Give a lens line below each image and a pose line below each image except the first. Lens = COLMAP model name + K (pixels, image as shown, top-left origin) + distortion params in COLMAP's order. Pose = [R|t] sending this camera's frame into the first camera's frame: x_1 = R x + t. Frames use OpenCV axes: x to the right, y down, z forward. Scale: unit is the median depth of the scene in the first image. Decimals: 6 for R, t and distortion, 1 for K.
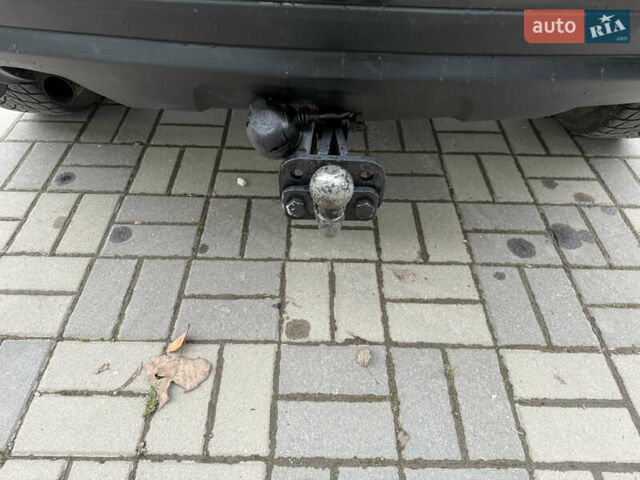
lens RADIAL K [[452.9, 0, 311.4], [0, 452.9, 238.8], [0, 0, 1]] dist [0.049142, -0.076725]
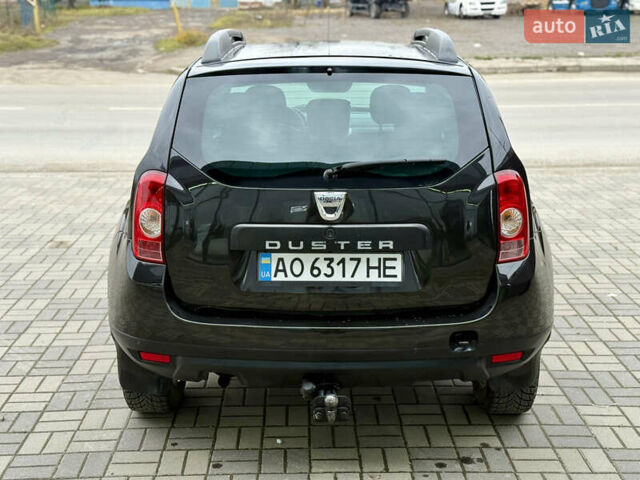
lens RADIAL K [[883.7, 0, 311.3], [0, 883.7, 238.9], [0, 0, 1]] dist [0.108947, -0.051958]
pose [[0.999277, -0.032632, 0.019516, -0.081768], [0.038011, 0.844806, -0.533721, 1.054688], [0.000929, 0.534077, 0.845435, -2.294343]]
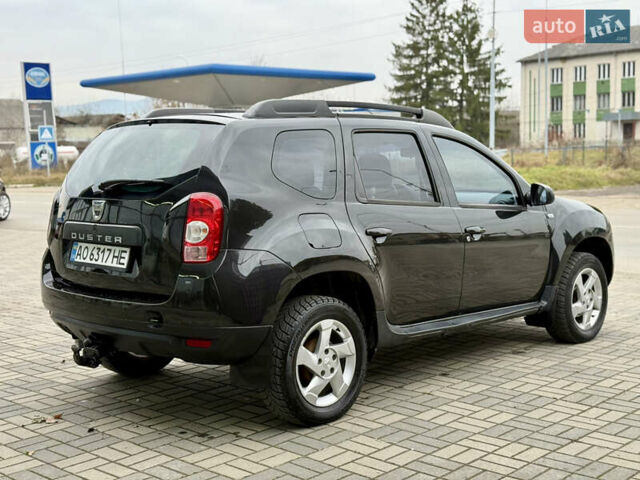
lens RADIAL K [[883.7, 0, 311.3], [0, 883.7, 238.9], [0, 0, 1]] dist [0.108947, -0.051958]
pose [[0.733687, 0.025356, -0.679015, 3.617841], [-0.473465, 0.735847, -0.484108, 1.061354], [0.487376, 0.676673, 0.551886, -1.621317]]
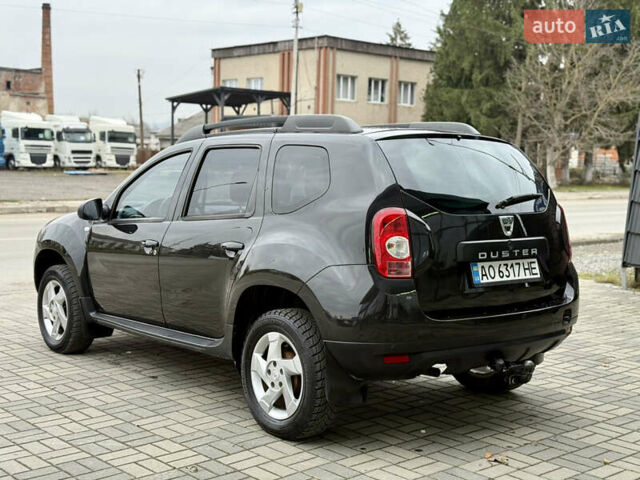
lens RADIAL K [[883.7, 0, 311.3], [0, 883.7, 238.9], [0, 0, 1]] dist [0.108947, -0.051958]
pose [[0.753858, -0.067844, 0.653526, -3.342671], [0.485108, 0.728312, -0.483975, 1.012580], [-0.443136, 0.681879, 0.581955, -1.849045]]
